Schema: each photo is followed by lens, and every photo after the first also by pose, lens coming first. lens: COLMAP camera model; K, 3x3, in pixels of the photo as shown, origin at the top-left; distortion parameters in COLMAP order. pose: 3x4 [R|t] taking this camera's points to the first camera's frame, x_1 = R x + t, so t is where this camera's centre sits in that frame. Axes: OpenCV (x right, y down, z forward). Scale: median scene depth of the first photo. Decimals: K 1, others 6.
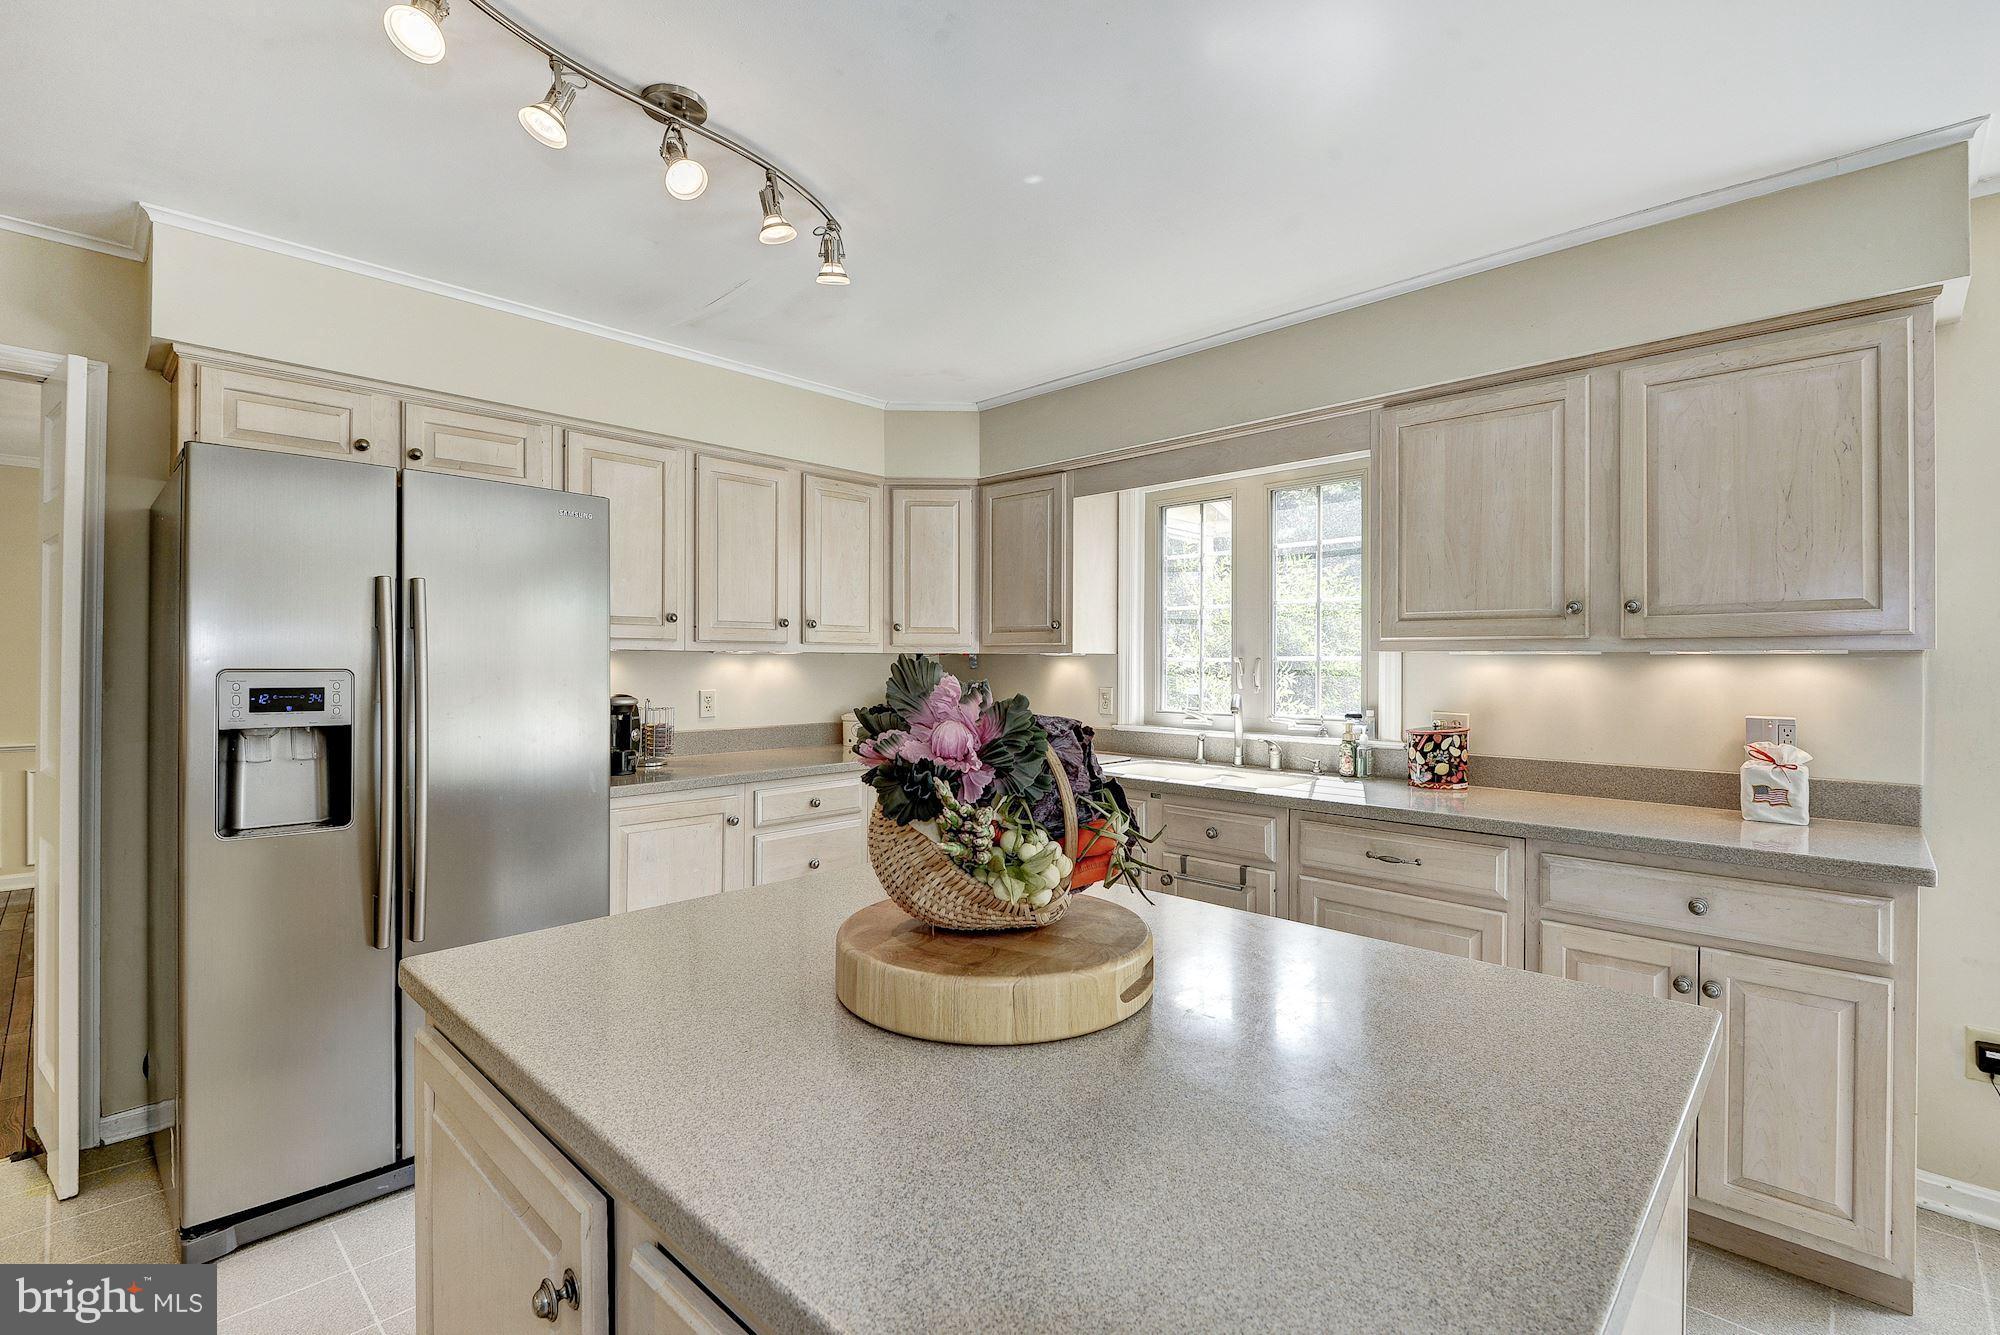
lens RADIAL K [[908.3, 0, 996.7], [0, 908.3, 662.6], [0, 0, 1]] dist [-0.003160, -0.003161]
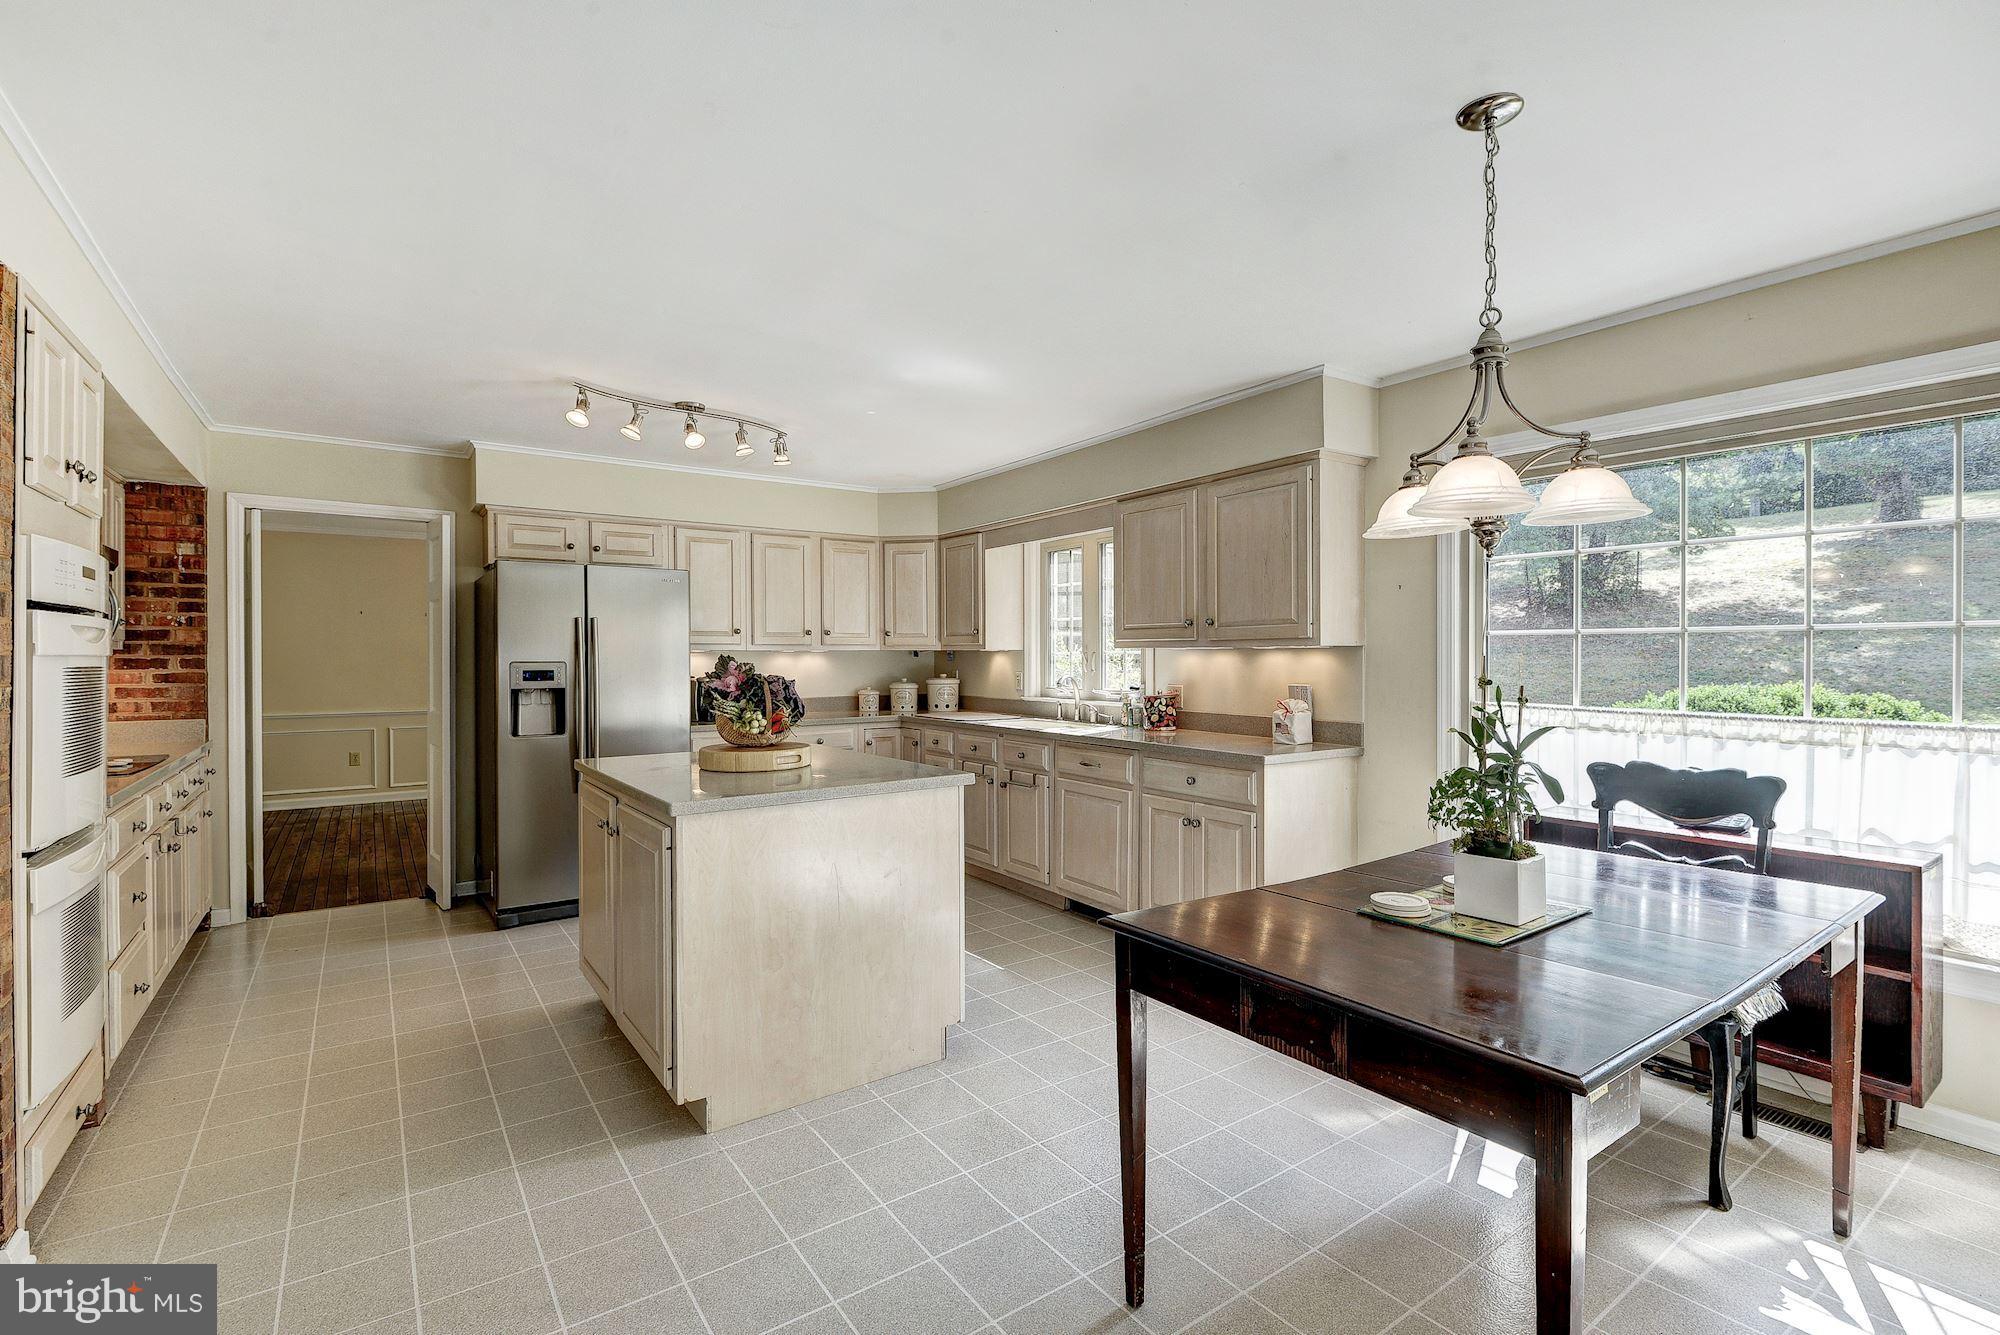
lens RADIAL K [[908.3, 0, 1004.4], [0, 908.3, 664.1], [0, 0, 1]] dist [-0.003160, -0.003161]
pose [[0.982818, -0.006108, -0.184476, 0.538331], [0.007890, 0.999929, 0.008929, 0.001036], [0.184408, -0.010231, 0.982796, -0.699931]]
